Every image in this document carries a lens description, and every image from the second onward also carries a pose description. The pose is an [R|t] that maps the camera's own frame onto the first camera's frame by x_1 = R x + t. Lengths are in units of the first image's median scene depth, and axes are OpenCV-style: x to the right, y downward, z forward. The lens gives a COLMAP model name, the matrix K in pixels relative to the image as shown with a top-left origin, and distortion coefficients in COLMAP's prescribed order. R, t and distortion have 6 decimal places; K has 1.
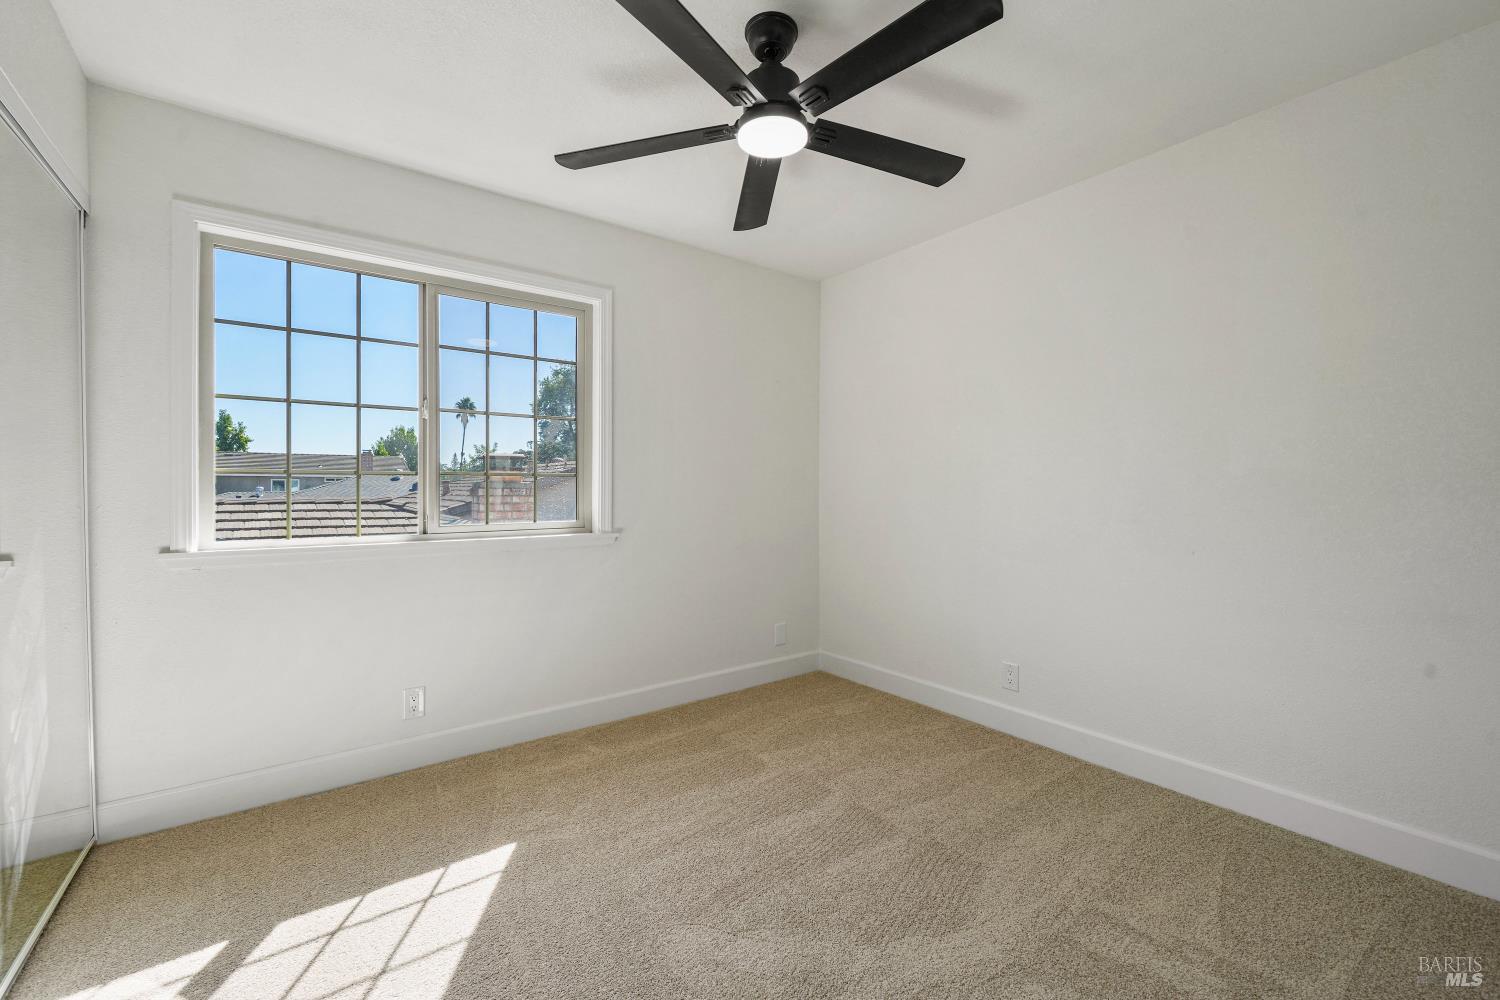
lens RADIAL K [[601.1, 0, 753.1], [0, 601.1, 501.6], [0, 0, 1]] dist [-0.005236, 0.000483]
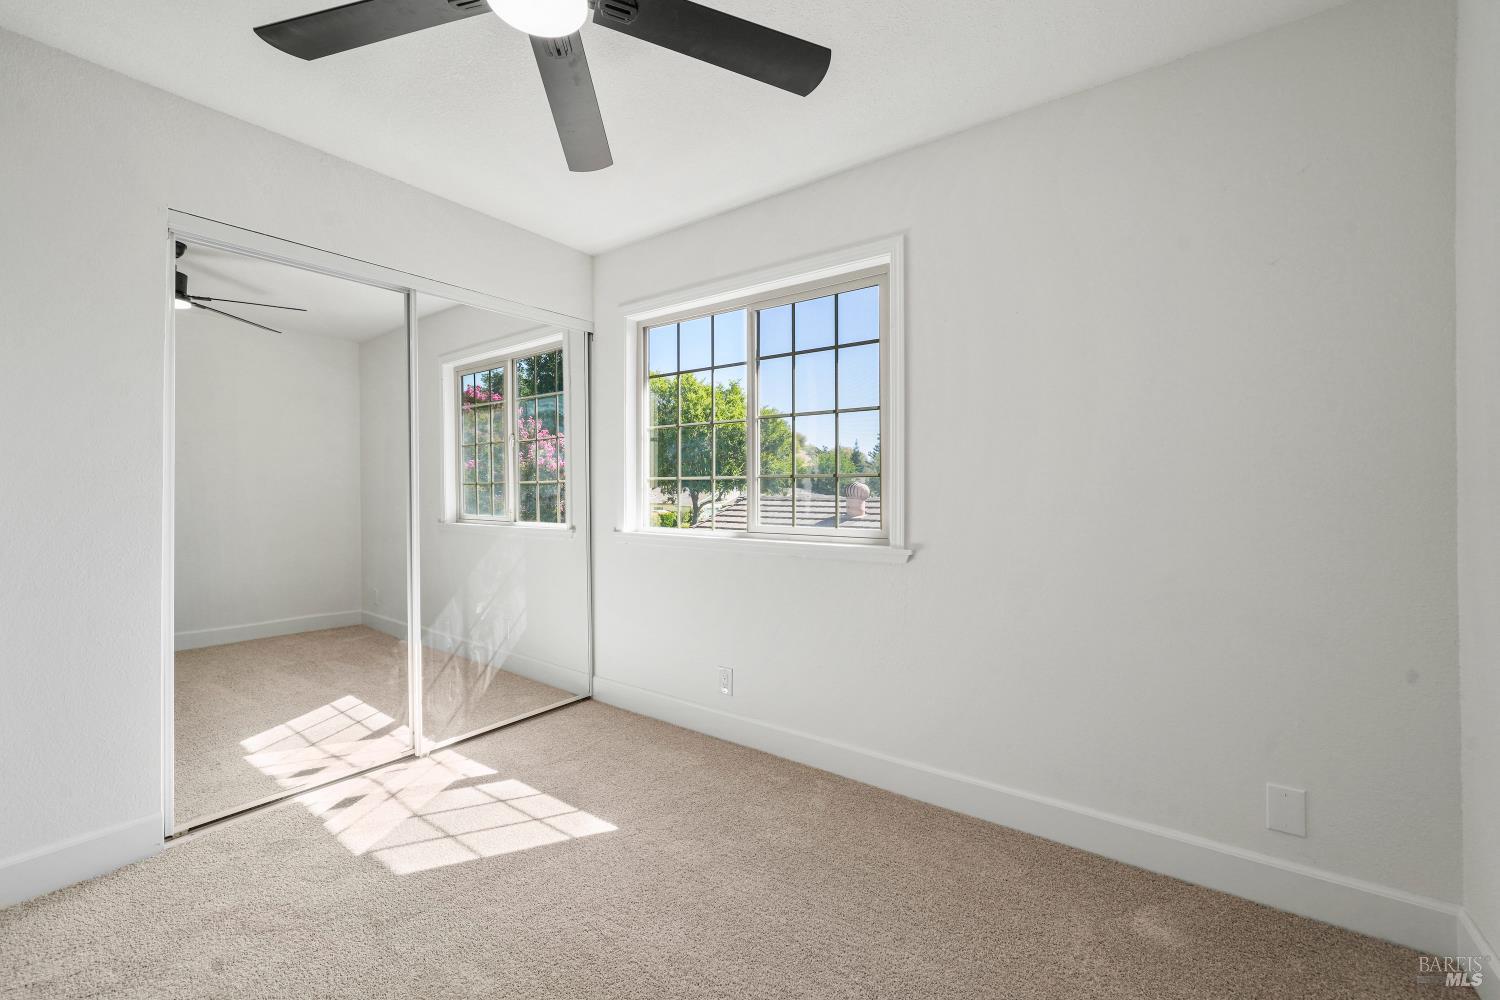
lens RADIAL K [[601.1, 0, 753.6], [0, 601.1, 488.0], [0, 0, 1]] dist [-0.005236, 0.000483]
pose [[0.295859, 0.005416, -0.955216, 0.502836], [-0.013295, 0.999910, 0.001552, -0.027773], [0.955139, 0.012240, 0.295904, 0.666474]]
